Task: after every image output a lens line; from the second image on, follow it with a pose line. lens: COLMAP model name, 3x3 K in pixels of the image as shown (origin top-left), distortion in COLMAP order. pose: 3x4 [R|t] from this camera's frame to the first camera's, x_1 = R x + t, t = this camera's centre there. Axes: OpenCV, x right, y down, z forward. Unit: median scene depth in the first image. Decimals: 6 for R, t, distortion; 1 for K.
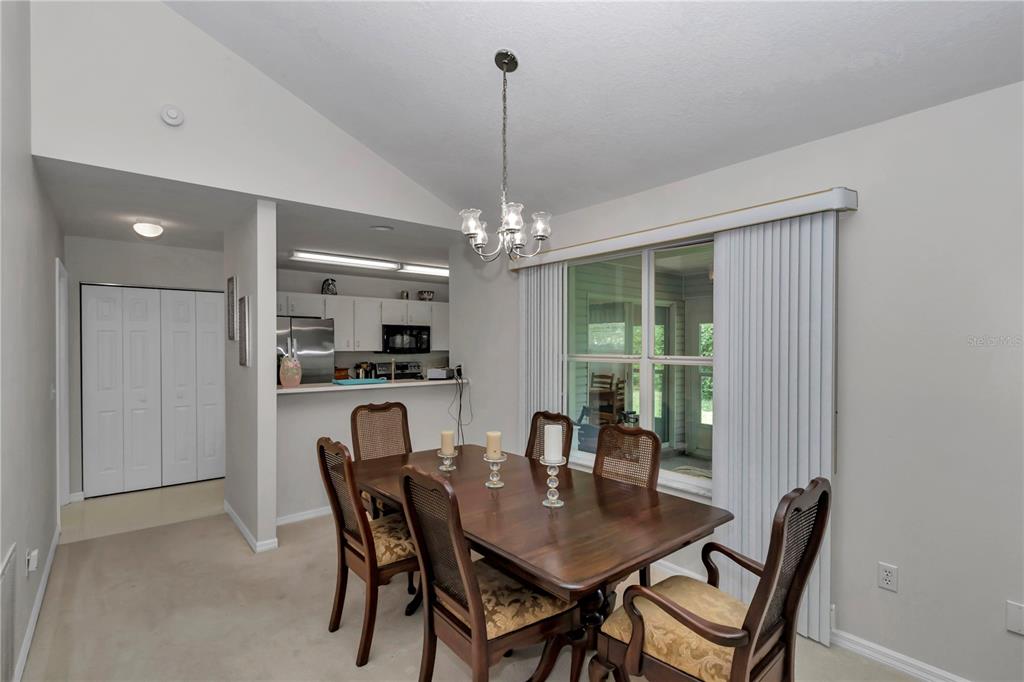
lens RADIAL K [[477.1, 0, 510.7], [0, 477.1, 348.0], [0, 0, 1]] dist [0.000816, -0.000289]
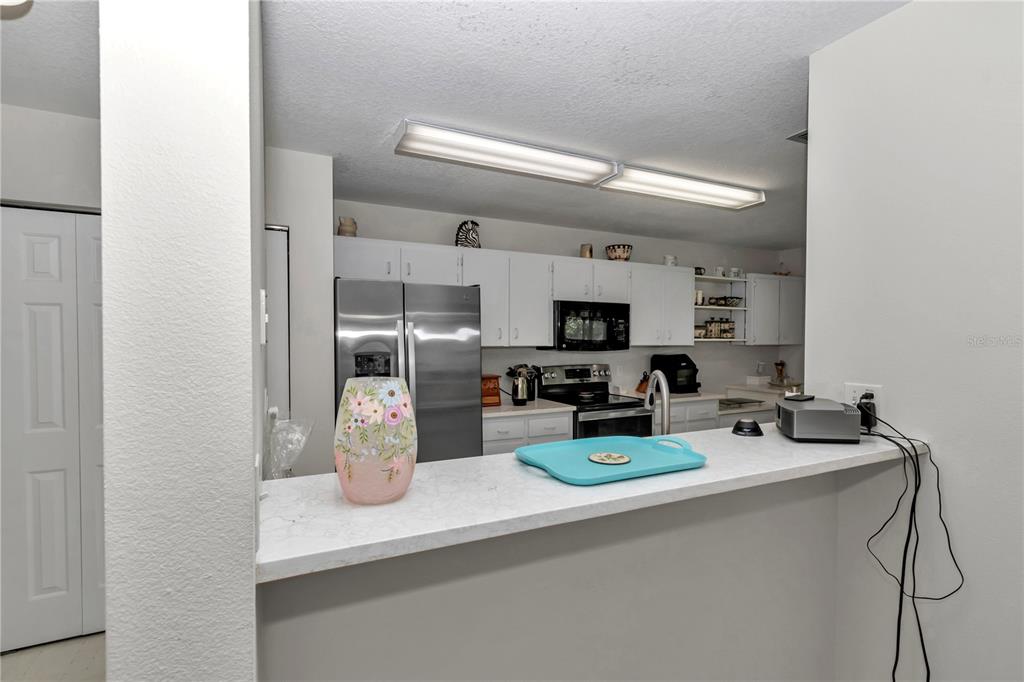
lens RADIAL K [[504.1, 0, 512.0], [0, 504.1, 341.0], [0, 0, 1]] dist [0.000131, -0.000020]
pose [[0.970876, 0.003824, -0.239552, -0.170087], [-0.003871, 0.999992, 0.000275, 0.000223], [0.239551, 0.000661, 0.970883, 0.392310]]
